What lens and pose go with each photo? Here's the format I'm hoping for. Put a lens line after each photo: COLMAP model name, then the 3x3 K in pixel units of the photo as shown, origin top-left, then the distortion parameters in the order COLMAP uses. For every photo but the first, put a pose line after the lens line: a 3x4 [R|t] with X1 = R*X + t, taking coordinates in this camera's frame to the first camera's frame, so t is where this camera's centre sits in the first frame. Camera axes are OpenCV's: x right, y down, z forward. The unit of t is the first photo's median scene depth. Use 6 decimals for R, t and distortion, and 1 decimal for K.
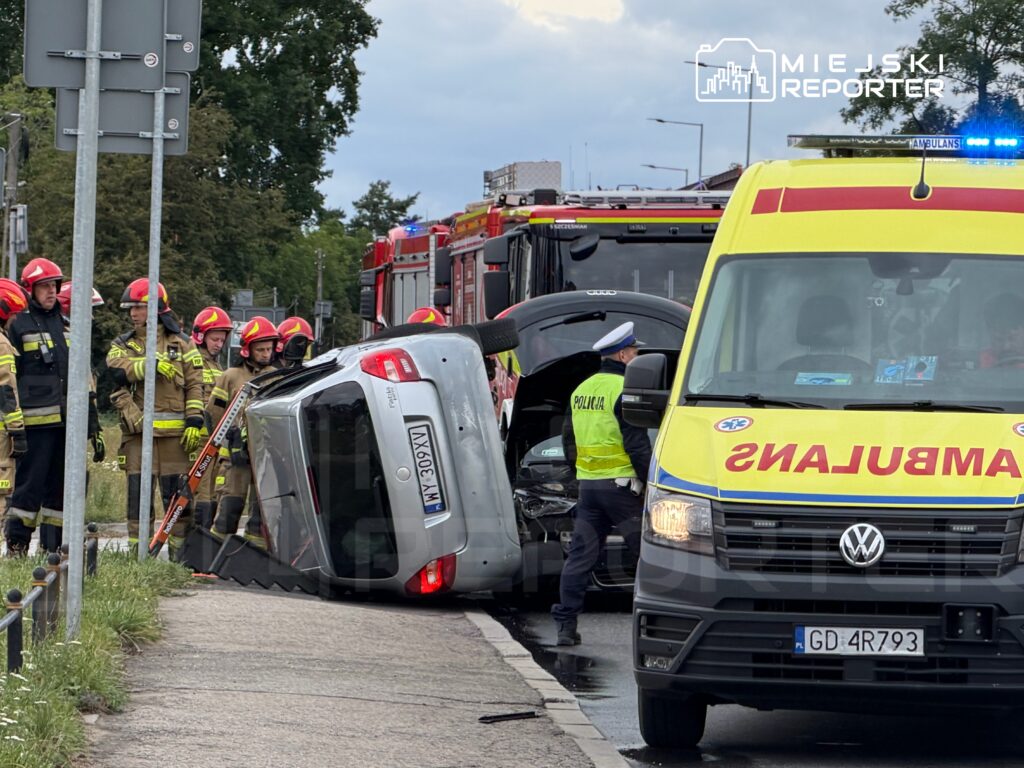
lens RADIAL K [[5558.5, 0, 512.0], [0, 5558.5, 384.0], [0, 0, 1]] dist [0.158740, 10.482821]
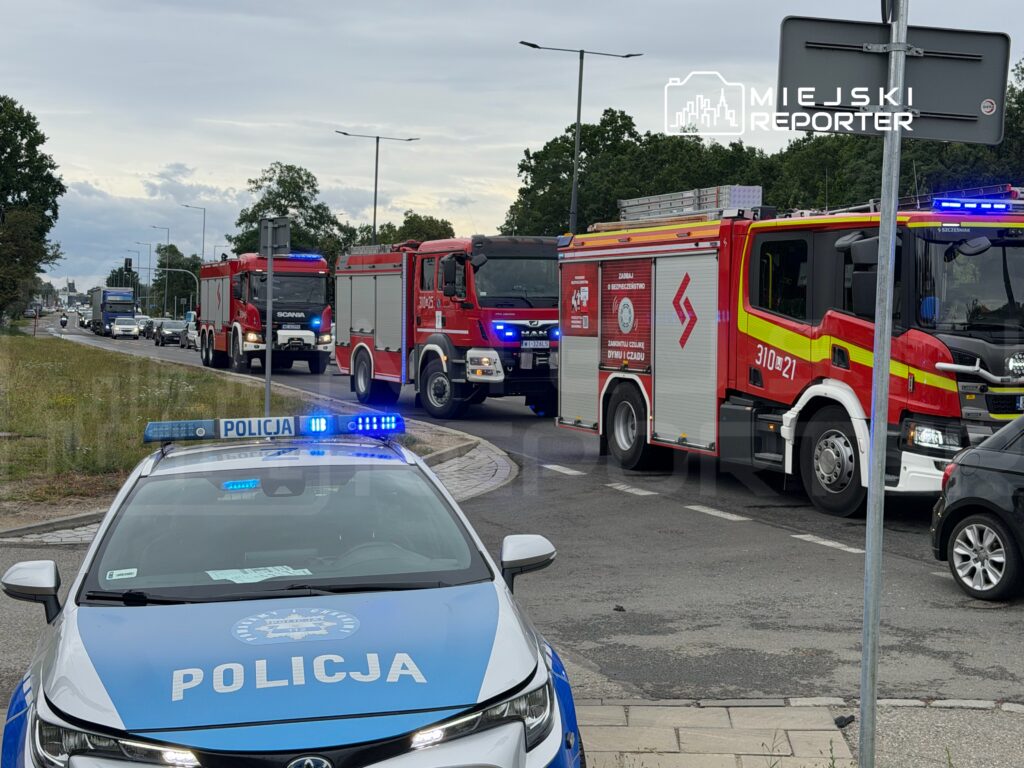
lens RADIAL K [[1541.2, 0, 512.0], [0, 1541.2, 384.0], [0, 0, 1]] dist [0.118917, 0.020101]
pose [[0.957752, -0.007484, 0.287497, -0.157082], [-0.005979, 0.998927, 0.045924, -0.012041], [-0.287533, -0.045702, 0.956680, 0.738406]]
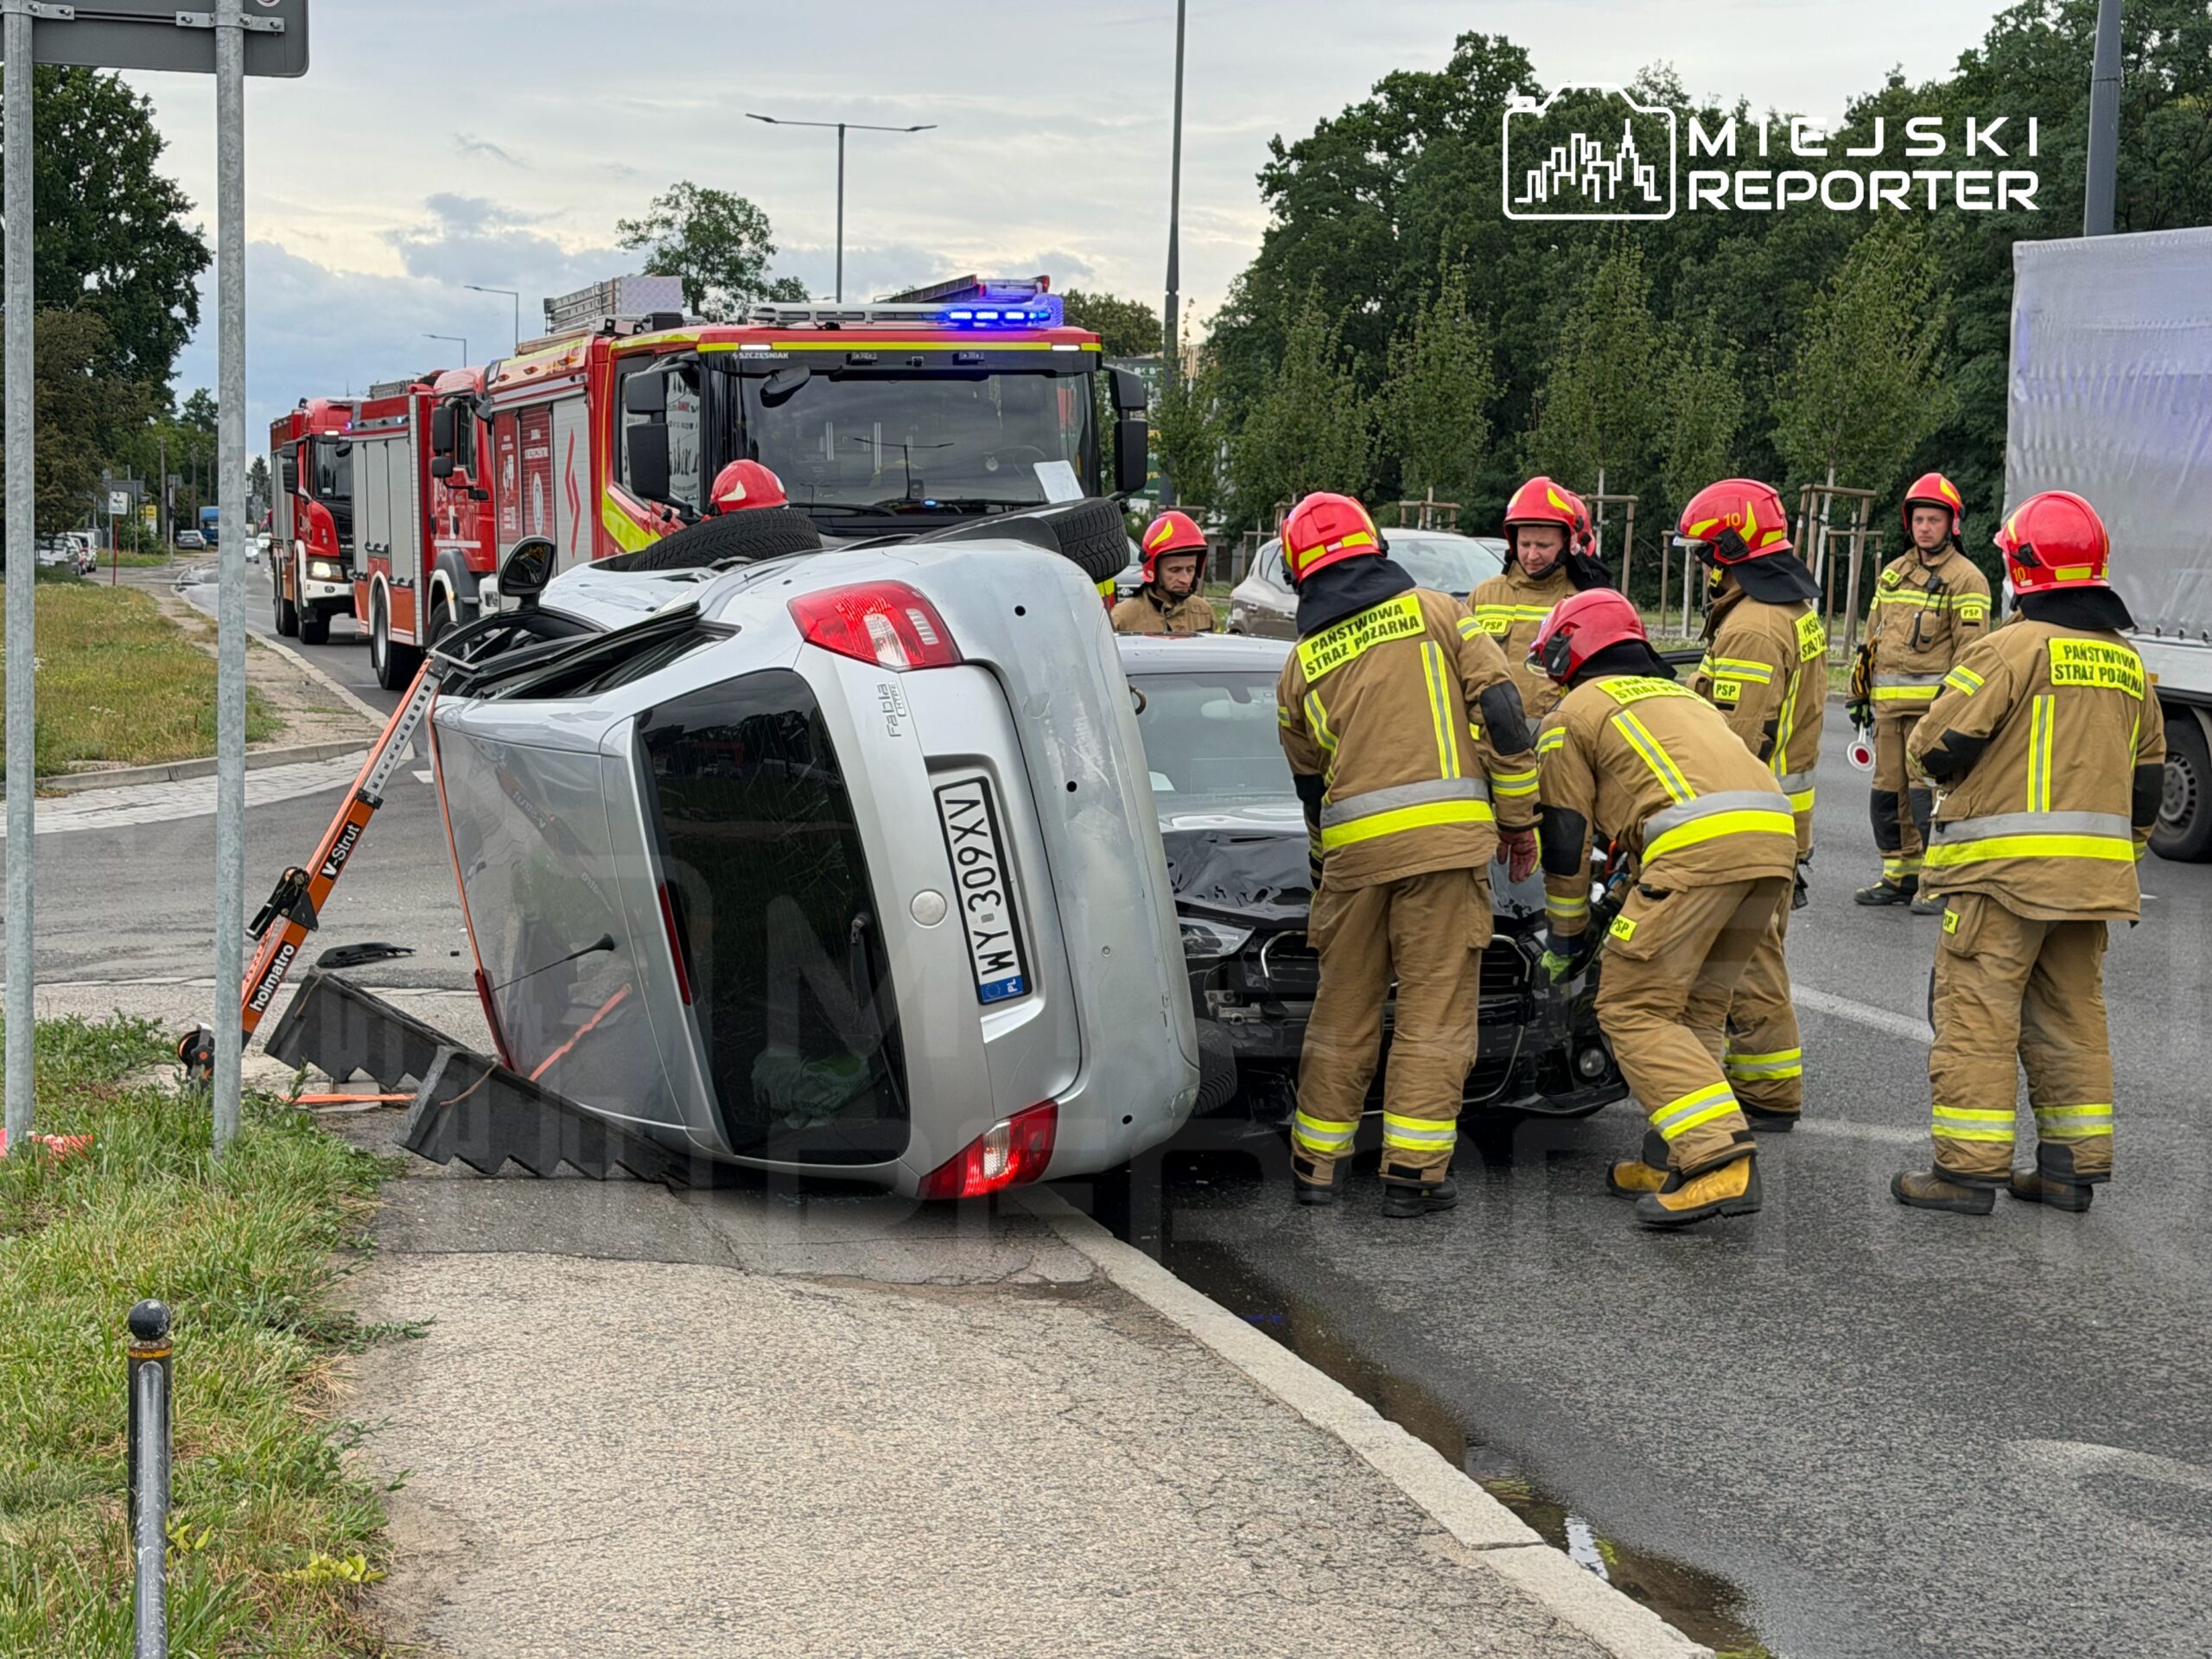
lens RADIAL K [[3656.0, 0, 1106.0], [0, 3656.0, 829.5], [0, 0, 1]] dist [0.148780, -0.252550]
pose [[0.976128, -0.031349, 0.214923, -0.046119], [0.013609, 0.996412, 0.083533, -0.007723], [-0.216770, -0.078614, 0.973052, 0.556452]]
